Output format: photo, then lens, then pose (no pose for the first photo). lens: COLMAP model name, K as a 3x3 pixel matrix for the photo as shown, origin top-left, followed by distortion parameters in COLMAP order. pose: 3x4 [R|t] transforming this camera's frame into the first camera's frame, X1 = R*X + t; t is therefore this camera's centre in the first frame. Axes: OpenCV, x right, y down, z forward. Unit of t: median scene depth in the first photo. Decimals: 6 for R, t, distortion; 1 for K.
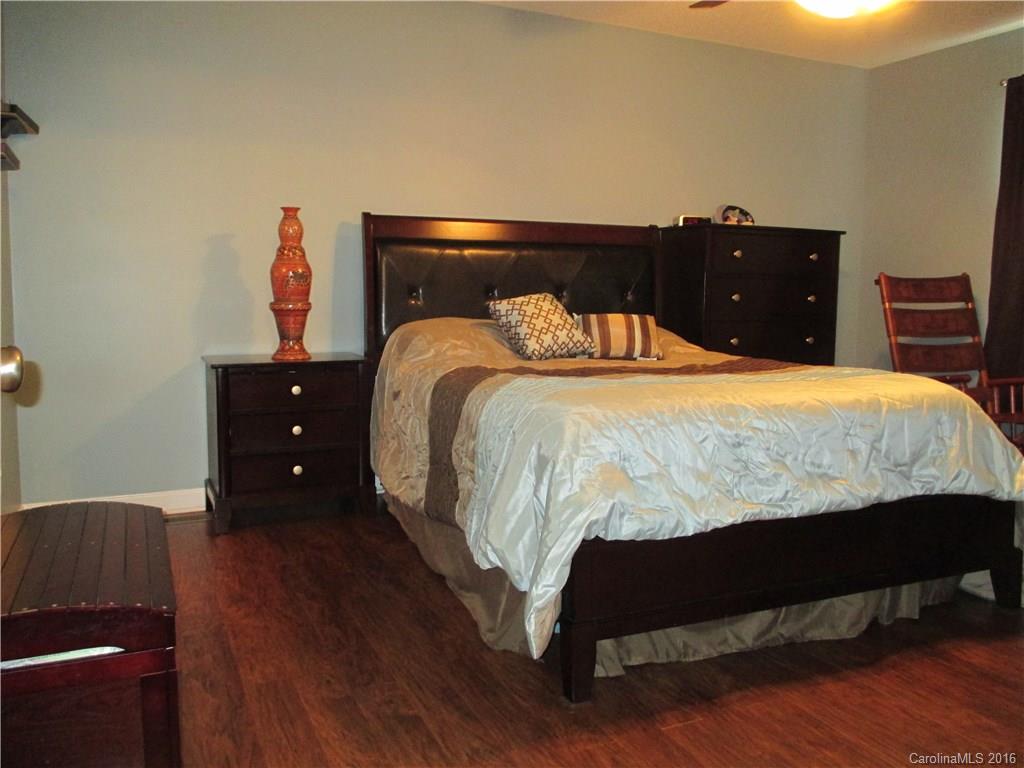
lens RADIAL K [[837.8, 0, 505.3], [0, 837.8, 381.1], [0, 0, 1]] dist [-0.040835, 0.018267]
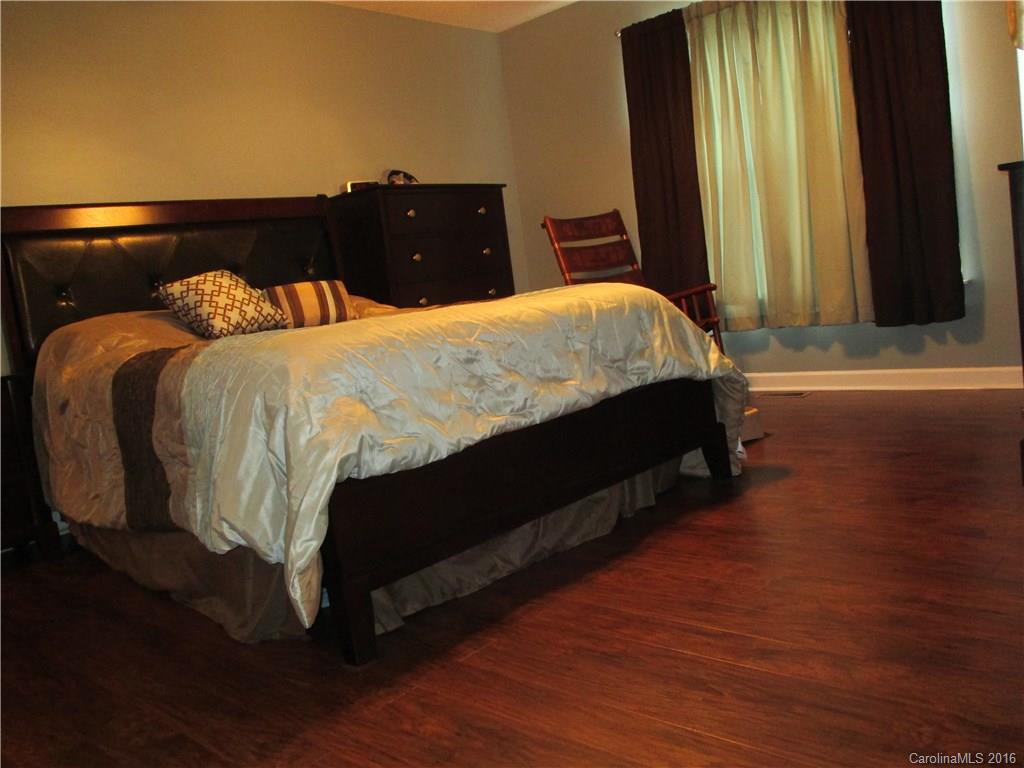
lens RADIAL K [[837.8, 0, 505.3], [0, 837.8, 381.1], [0, 0, 1]] dist [-0.040835, 0.018267]
pose [[0.911765, -0.172736, 0.372621, -0.045946], [0.178049, 0.983810, 0.020399, 0.079057], [-0.370112, 0.047746, 0.927759, 0.079263]]
